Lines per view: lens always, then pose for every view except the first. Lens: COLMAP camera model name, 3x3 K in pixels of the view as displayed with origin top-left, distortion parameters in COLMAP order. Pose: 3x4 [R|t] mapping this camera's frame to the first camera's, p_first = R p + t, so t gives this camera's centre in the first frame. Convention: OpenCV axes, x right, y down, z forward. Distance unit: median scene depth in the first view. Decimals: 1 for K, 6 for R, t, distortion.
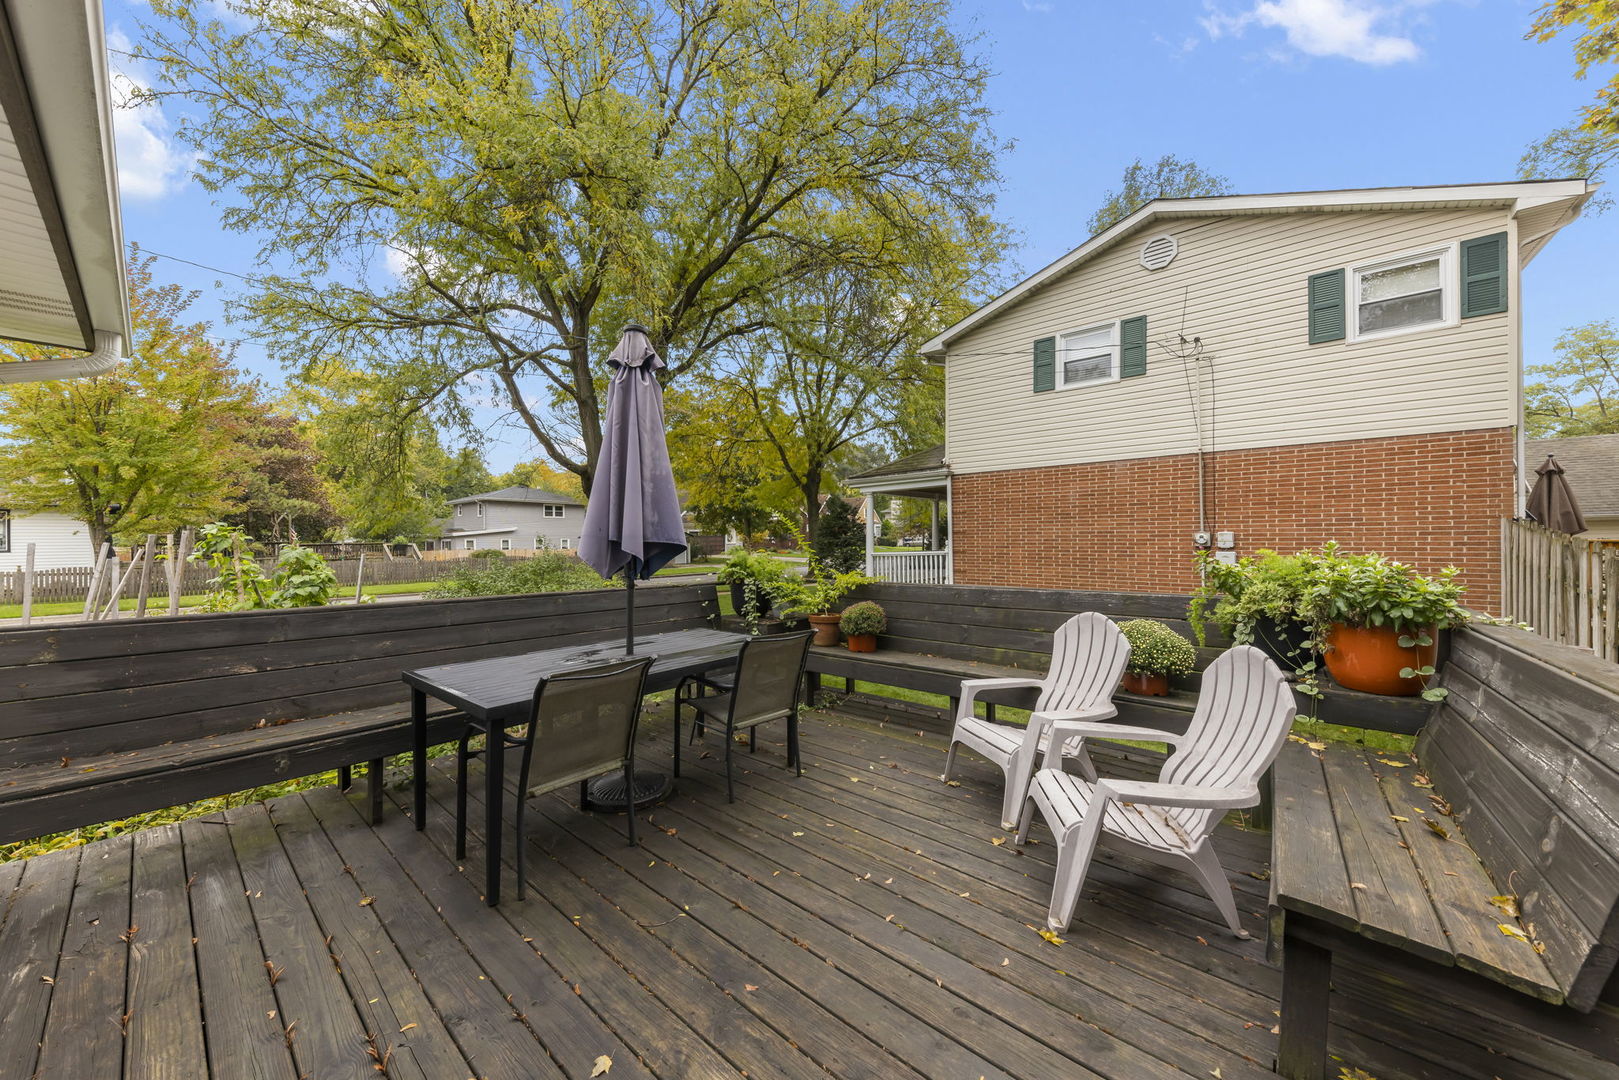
lens RADIAL K [[555.9, 0, 808.1], [0, 555.9, 539.3], [0, 0, 1]] dist [0.000046, 0.000003]
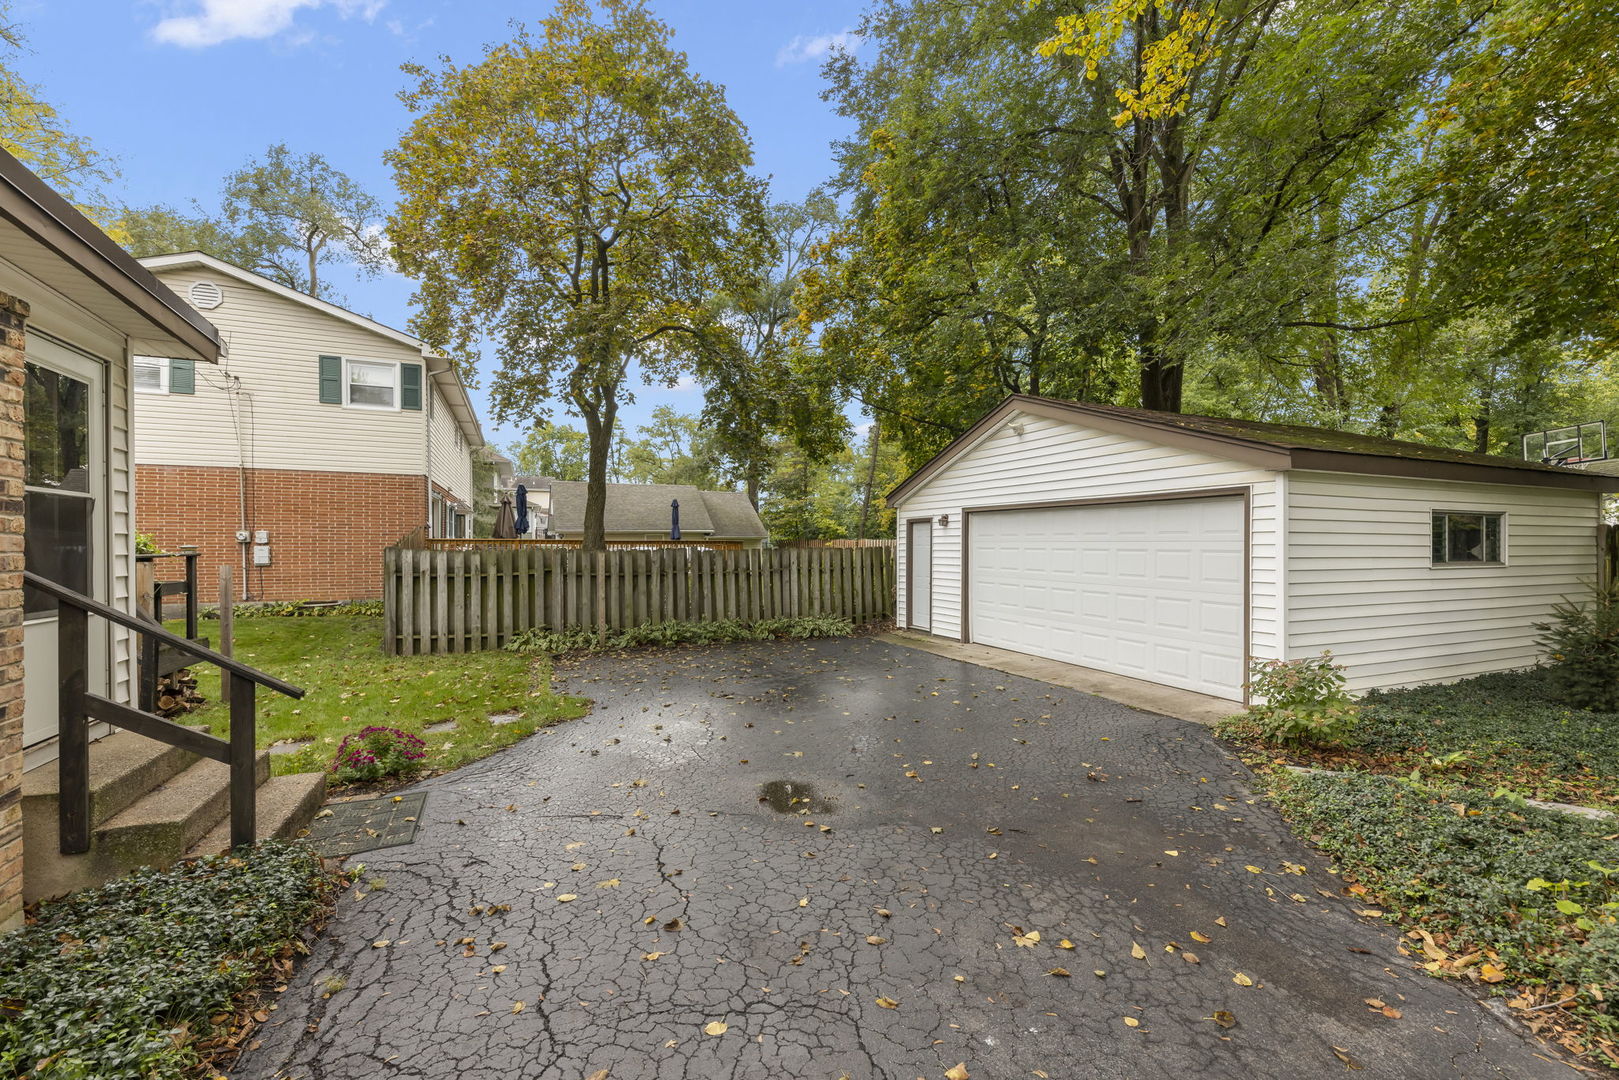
lens RADIAL K [[664.3, 0, 806.2], [0, 664.3, 548.5], [0, 0, 1]] dist [-0.000305, 0.000189]
pose [[0.435907, 0.006109, 0.899971, -0.094266], [-0.002234, 0.999981, -0.005705, 0.035410], [-0.899989, 0.000476, 0.435913, -0.869474]]
